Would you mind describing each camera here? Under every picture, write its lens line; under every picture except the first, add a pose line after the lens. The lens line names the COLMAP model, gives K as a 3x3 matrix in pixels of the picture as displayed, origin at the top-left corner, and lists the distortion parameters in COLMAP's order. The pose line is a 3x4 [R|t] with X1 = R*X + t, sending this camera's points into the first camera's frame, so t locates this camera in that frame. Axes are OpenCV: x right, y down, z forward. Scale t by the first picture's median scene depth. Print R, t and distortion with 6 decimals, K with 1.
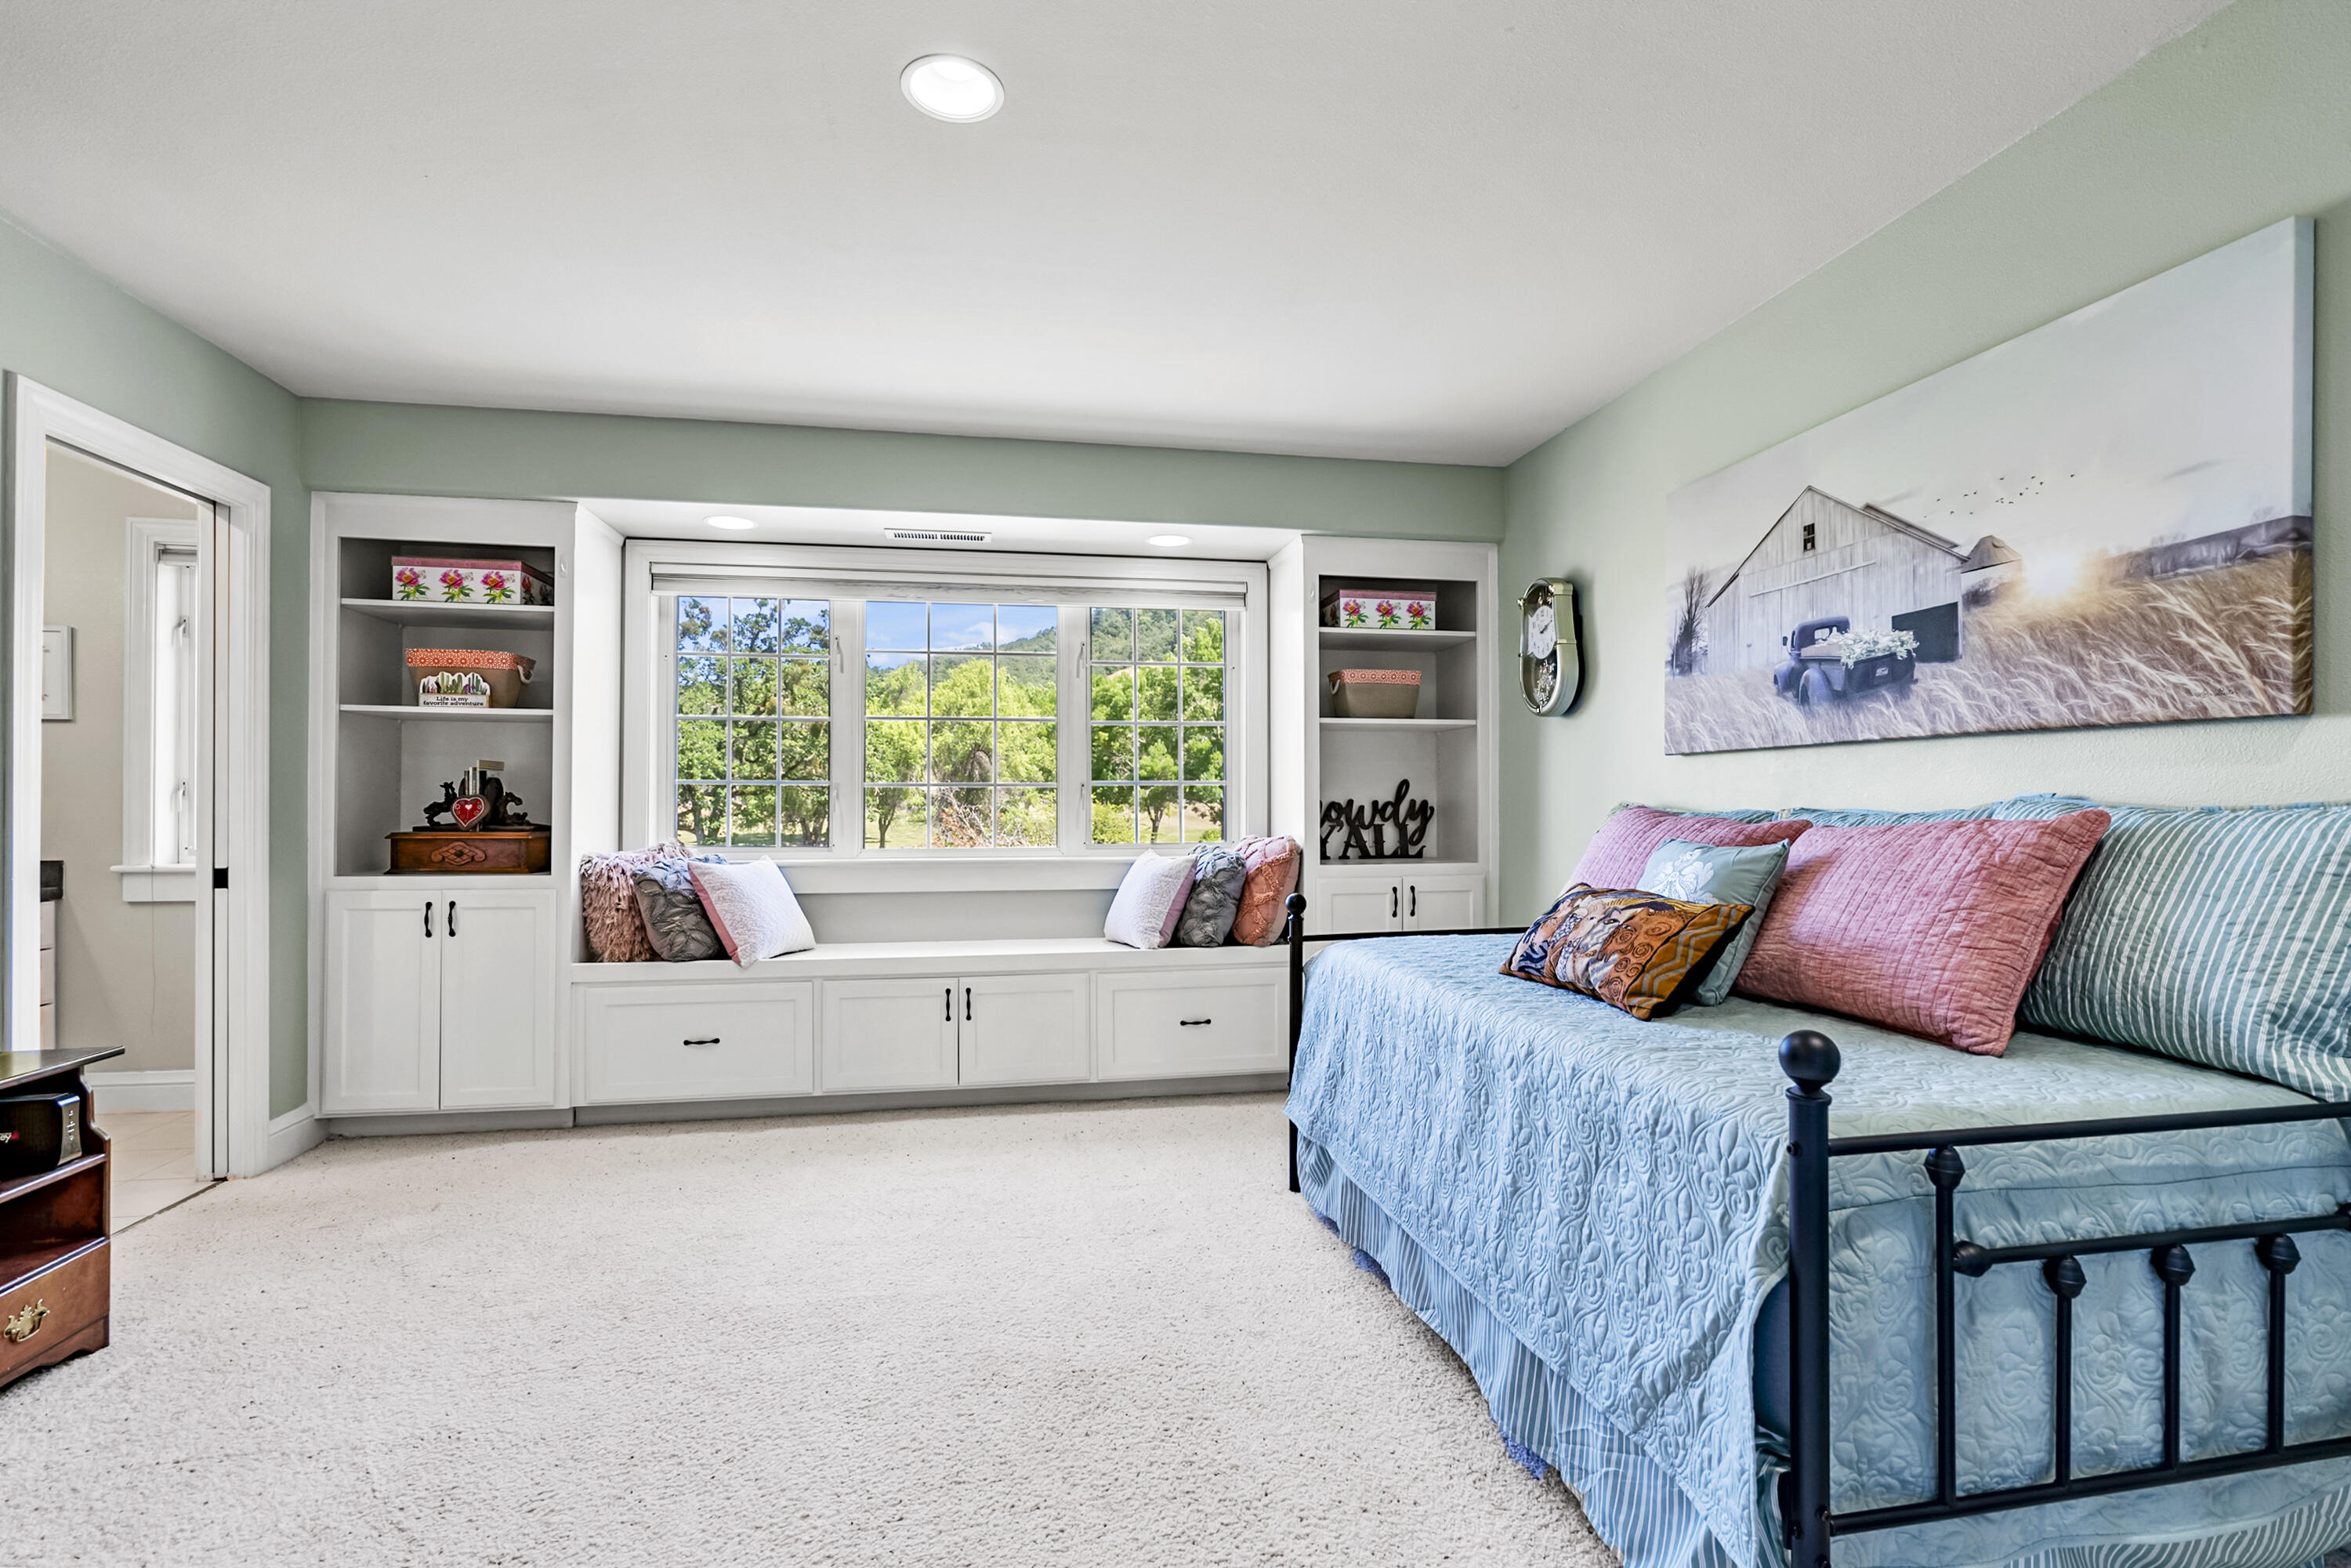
lens RADIAL K [[1069.9, 0, 1177.1], [0, 1069.9, 793.1], [0, 0, 1]] dist [-0.002323, 0.001034]
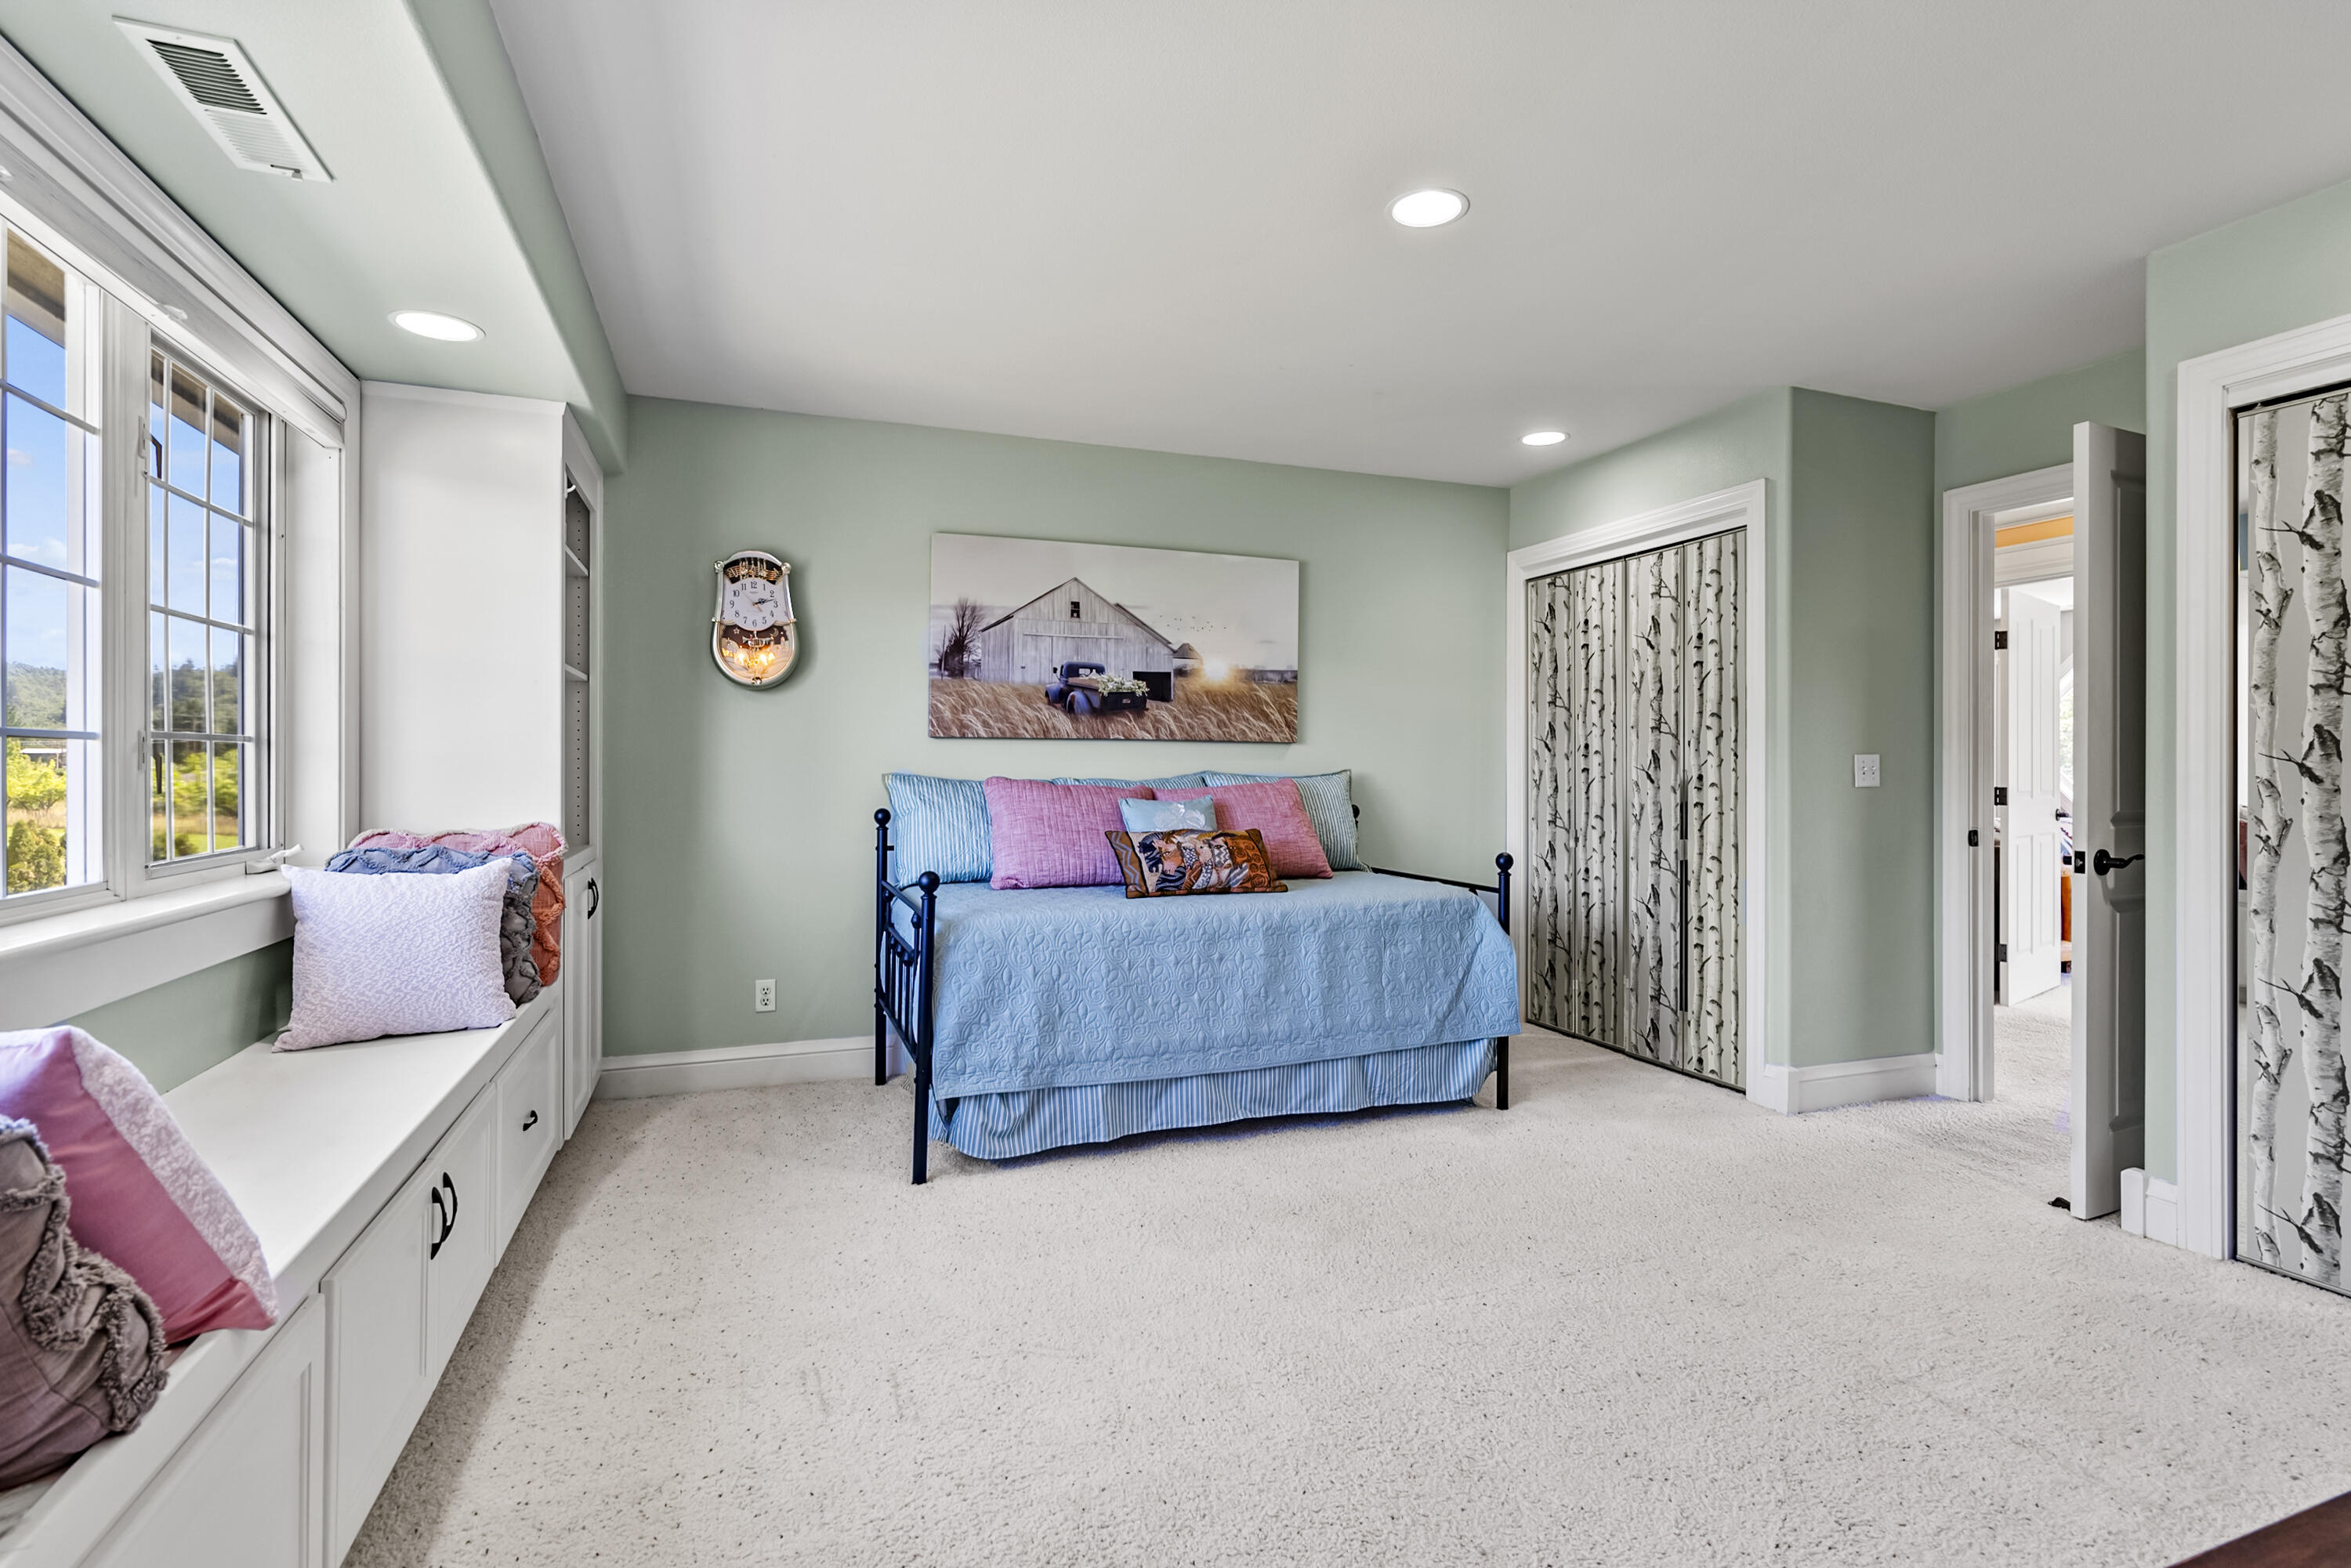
lens RADIAL K [[1116.1, 0, 1178.5], [0, 1116.1, 777.0], [0, 0, 1]] dist [-0.000244, 0.000031]
pose [[-0.177647, -0.007256, 0.984068, -1.141222], [-0.012471, 0.999909, 0.005122, 0.001919], [-0.984015, -0.011362, -0.177721, 1.199641]]
